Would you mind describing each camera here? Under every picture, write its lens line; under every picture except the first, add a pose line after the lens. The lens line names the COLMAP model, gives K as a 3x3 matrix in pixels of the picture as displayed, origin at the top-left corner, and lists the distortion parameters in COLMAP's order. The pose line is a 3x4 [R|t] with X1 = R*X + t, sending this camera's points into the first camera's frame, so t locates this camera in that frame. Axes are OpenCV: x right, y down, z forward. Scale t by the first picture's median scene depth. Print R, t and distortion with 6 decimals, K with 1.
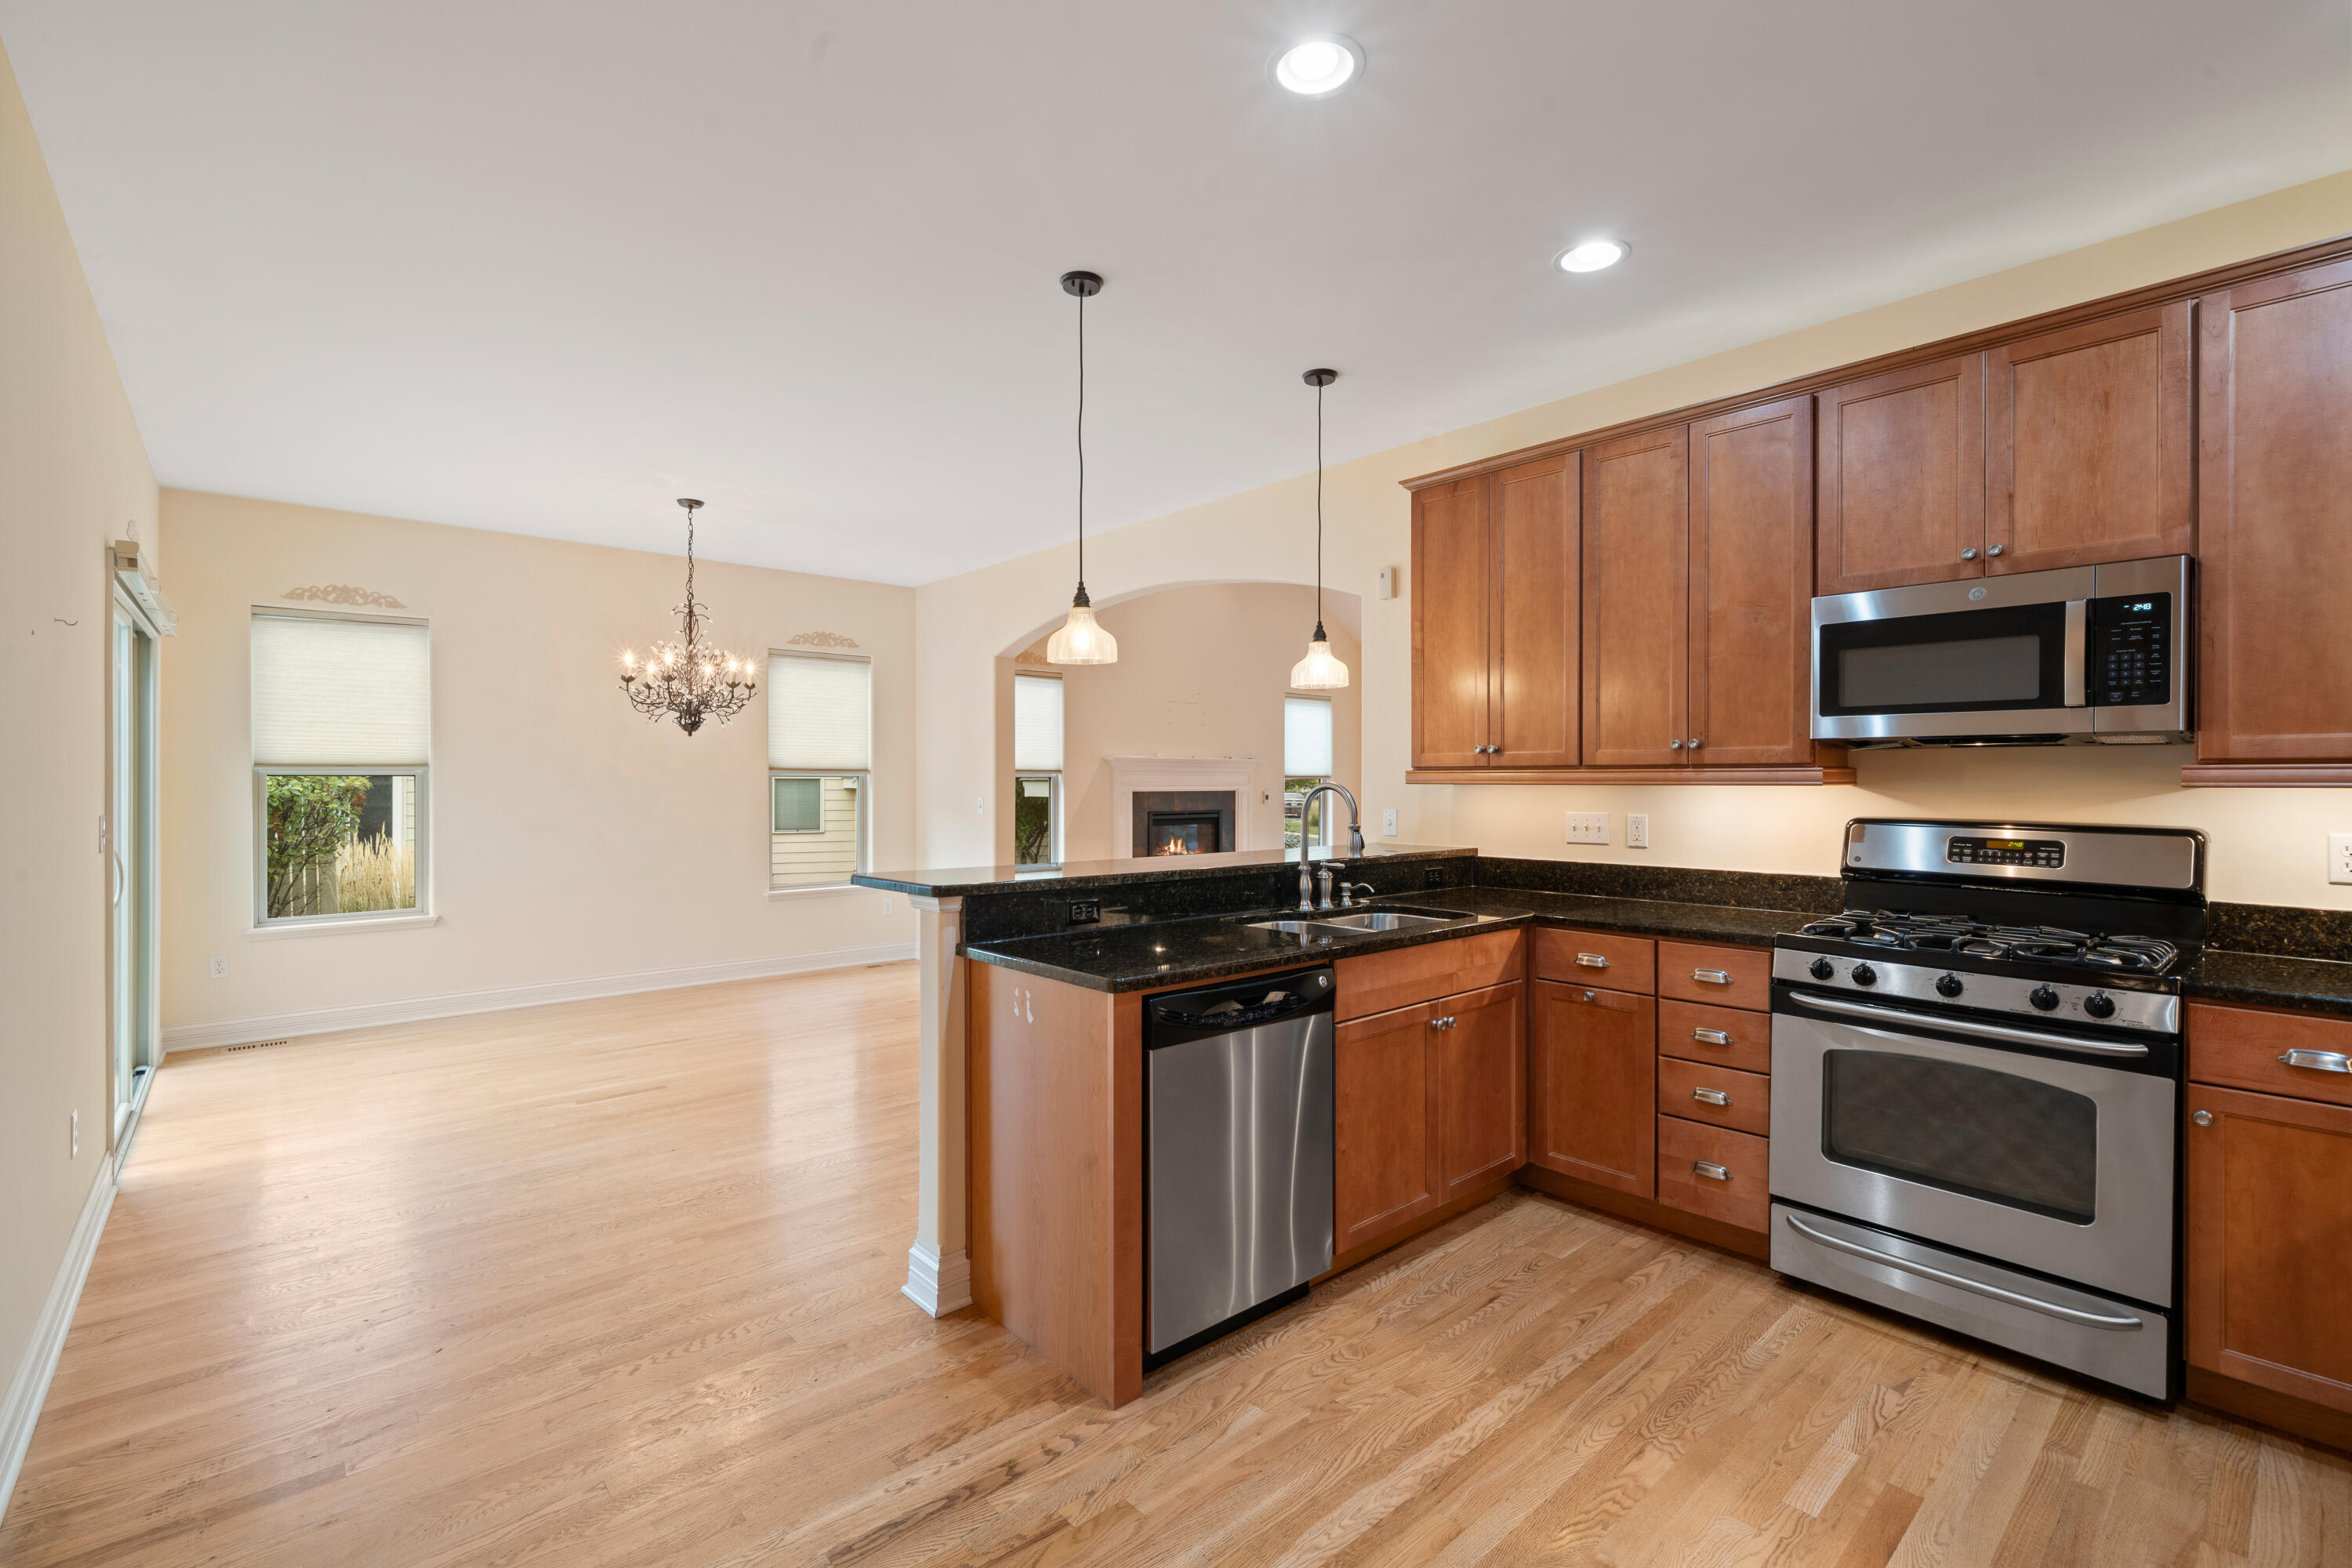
lens RADIAL K [[1017.8, 0, 1169.0], [0, 1017.8, 784.9], [0, 0, 1]] dist [0.004284, 0.000294]
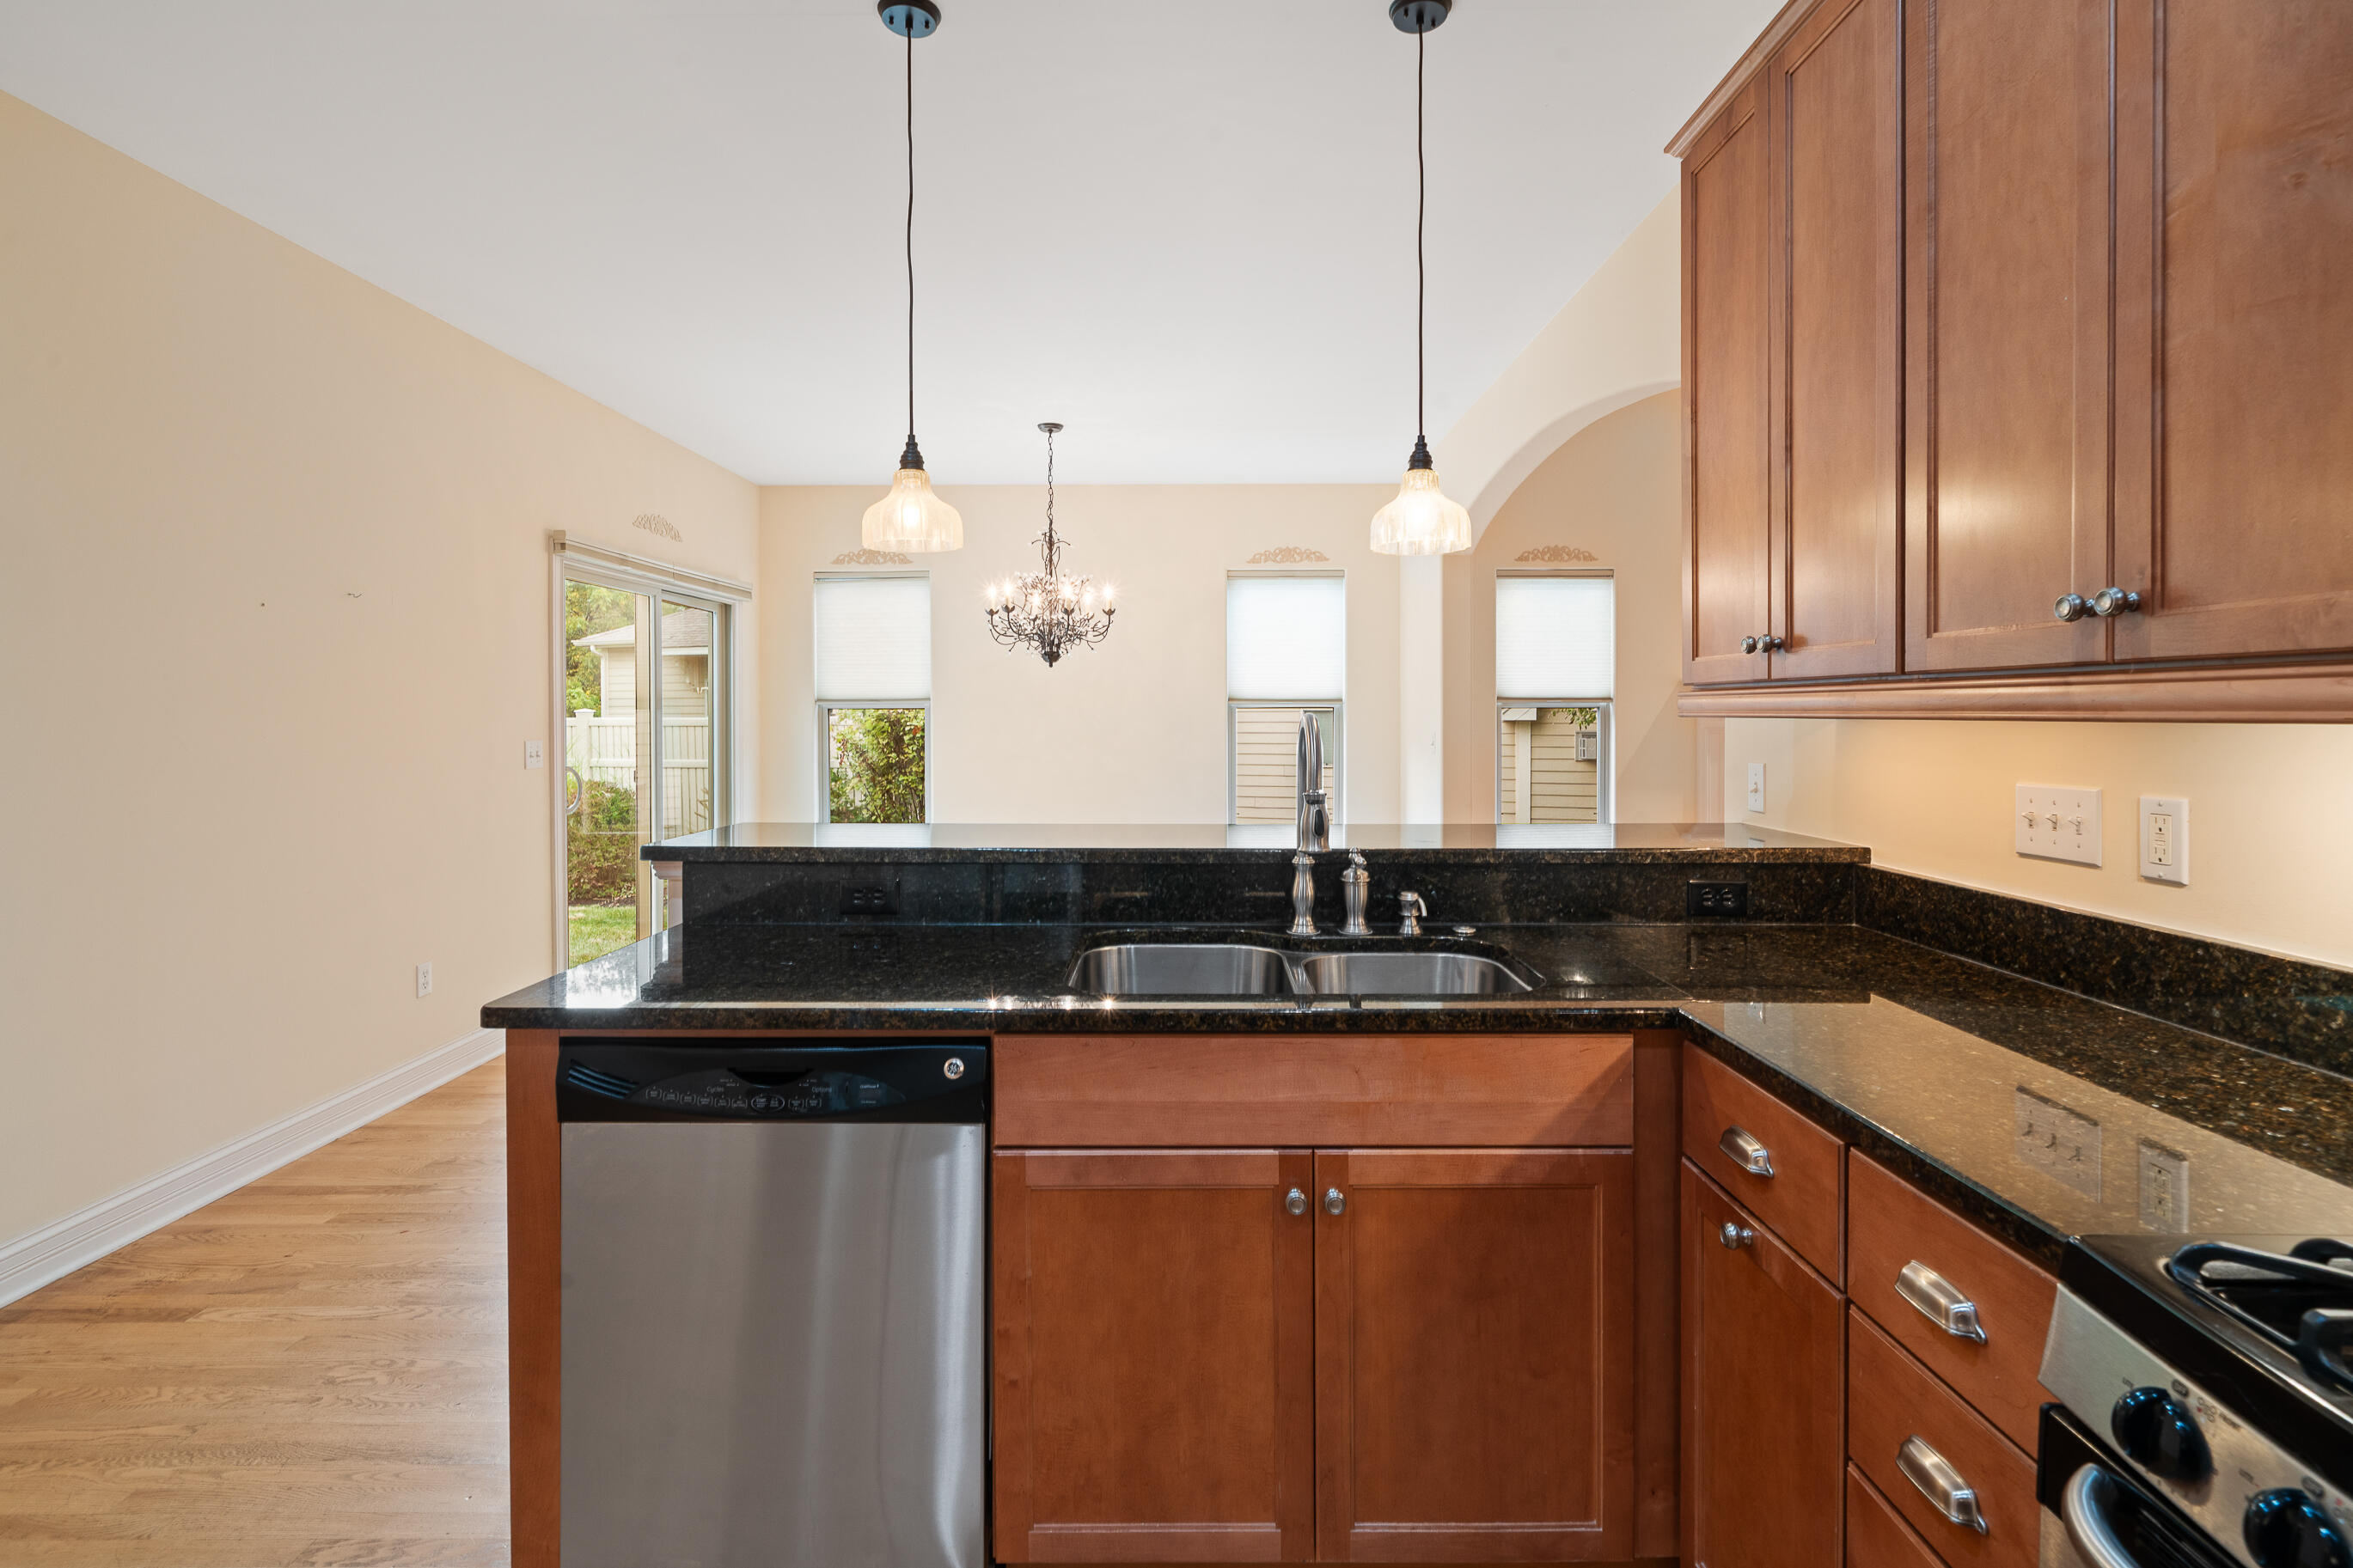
lens RADIAL K [[1089.6, 0, 1185.0], [0, 1089.6, 723.3], [0, 0, 1]] dist [0.000952, 0.000451]
pose [[0.750234, 0.004176, -0.661159, 0.553991], [-0.000571, 0.999984, 0.005667, -0.001055], [0.661172, -0.003874, 0.750224, 0.543004]]
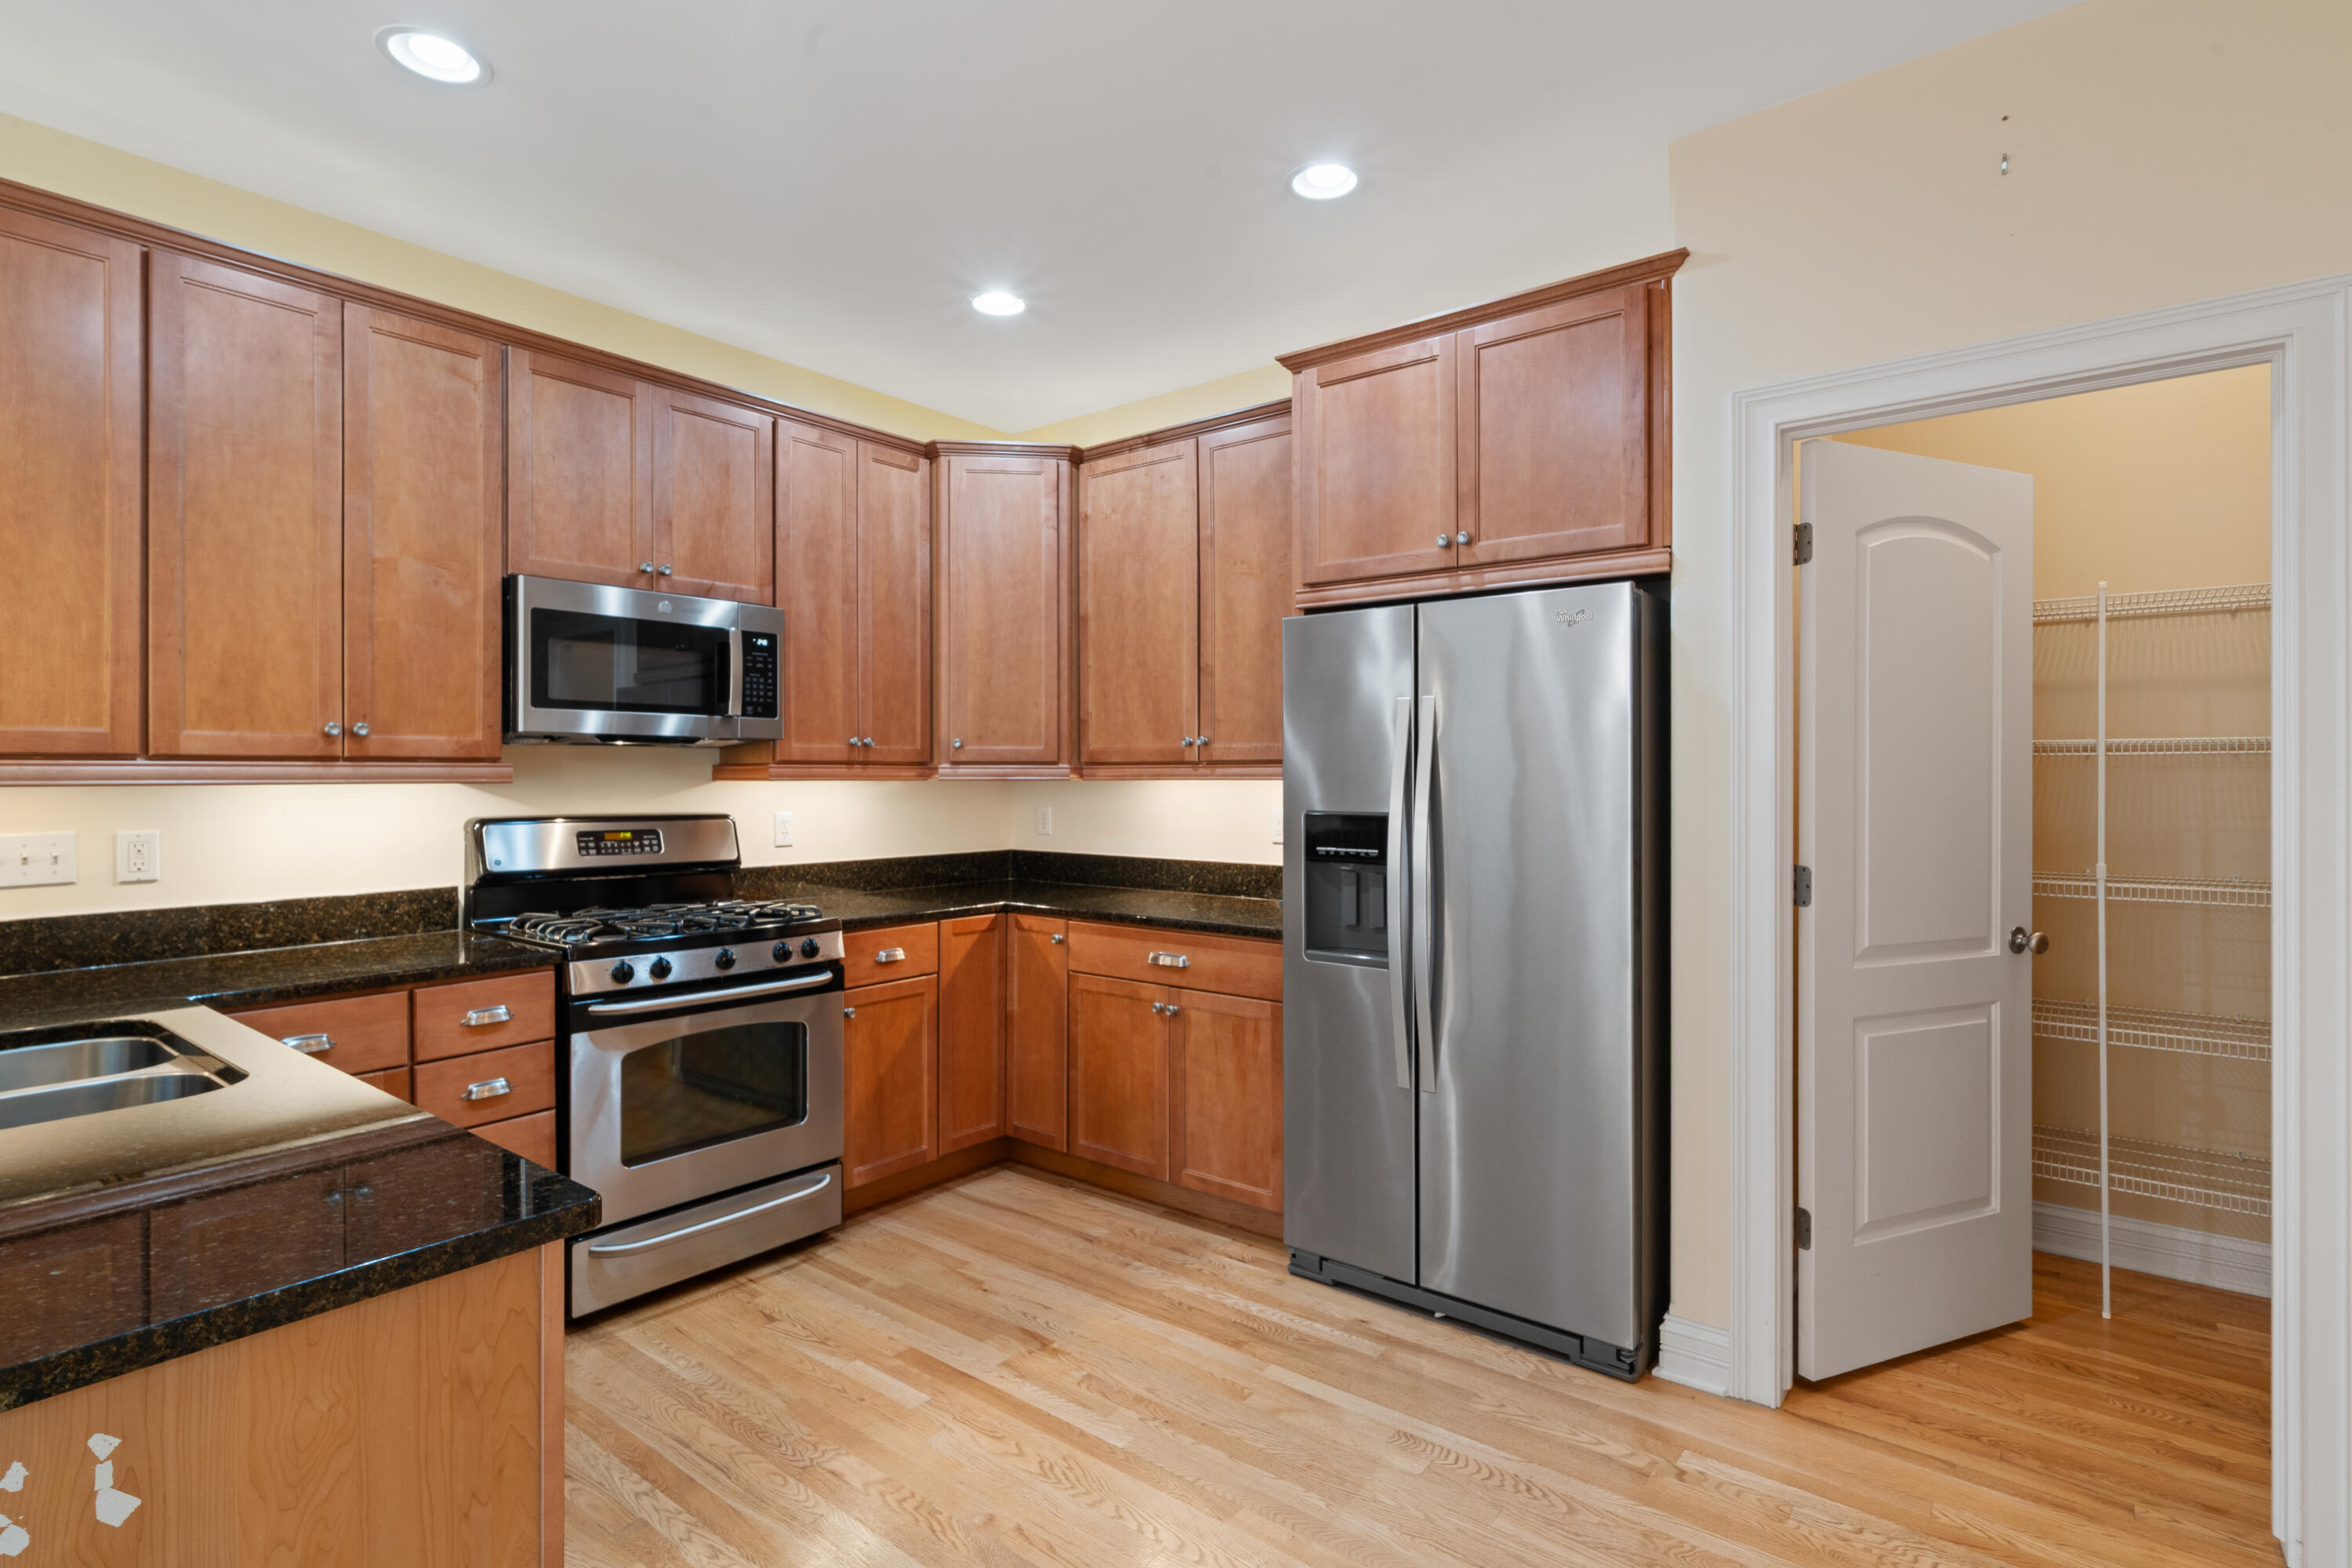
lens RADIAL K [[1136.7, 0, 1176.9], [0, 1136.7, 772.5], [0, 0, 1]] dist [-0.000124, 0.000573]
pose [[-0.170229, 0.001438, 0.985403, -0.441860], [0.005887, 0.999983, -0.000443, -0.004340], [-0.985387, 0.005726, -0.170235, 0.578190]]
